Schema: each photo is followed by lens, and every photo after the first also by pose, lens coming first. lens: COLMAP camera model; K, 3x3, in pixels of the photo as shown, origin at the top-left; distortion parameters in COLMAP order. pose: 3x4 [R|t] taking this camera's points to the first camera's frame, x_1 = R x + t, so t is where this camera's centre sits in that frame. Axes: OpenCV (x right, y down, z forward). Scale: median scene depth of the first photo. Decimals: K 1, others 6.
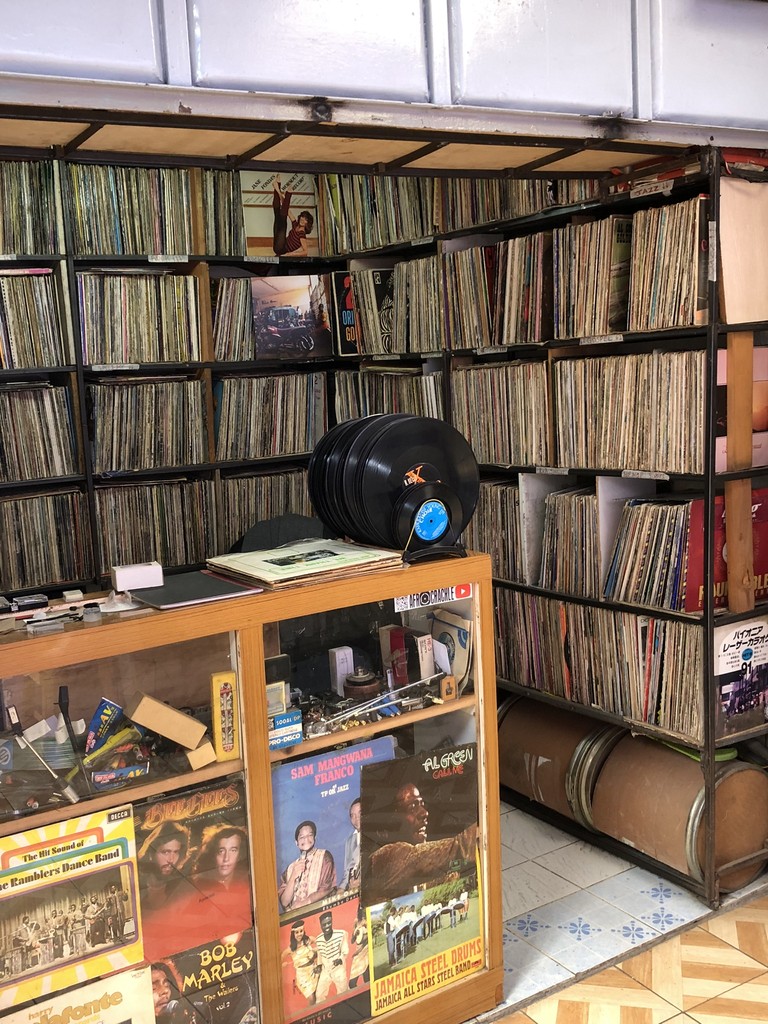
lens RADIAL K [[1070.3, 0, 384.0], [0, 1070.3, 512.0], [0, 0, 1]] dist [-0.019385, -0.103301]
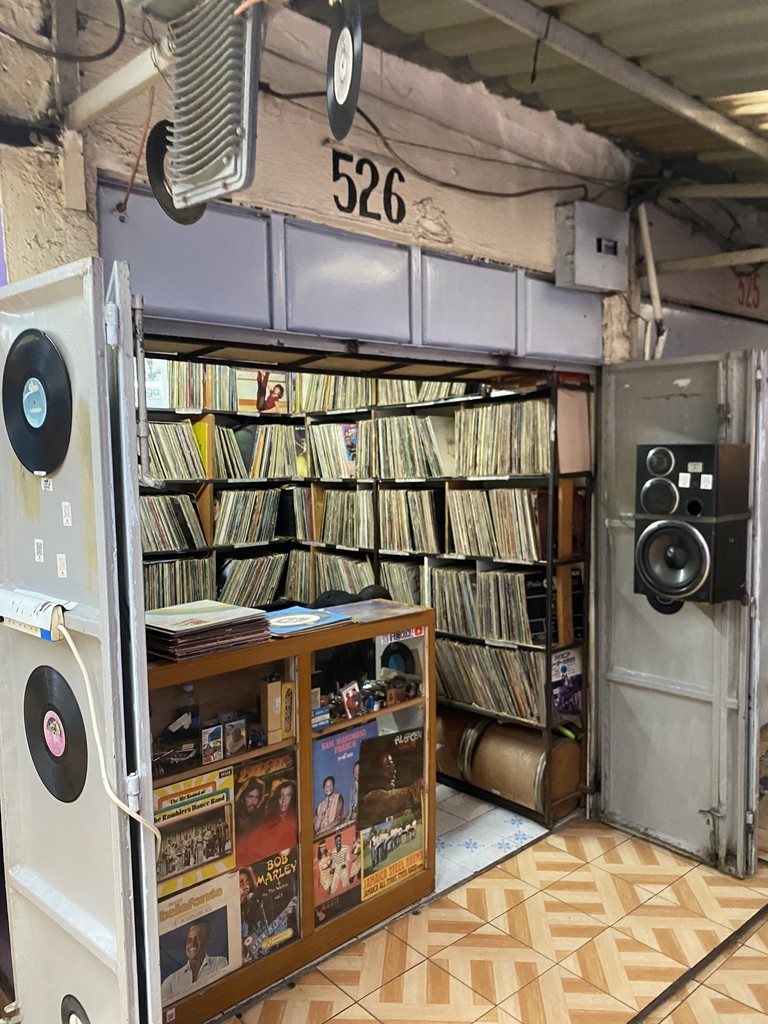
lens RADIAL K [[777.7, 0, 384.0], [0, 777.7, 512.0], [0, 0, 1]] dist [0.002634, -0.198887]
pose [[0.983060, 0.023363, 0.181788, -0.208652], [-0.008123, 0.996422, -0.084127, -0.008608], [-0.183103, 0.081225, 0.979733, -0.186654]]
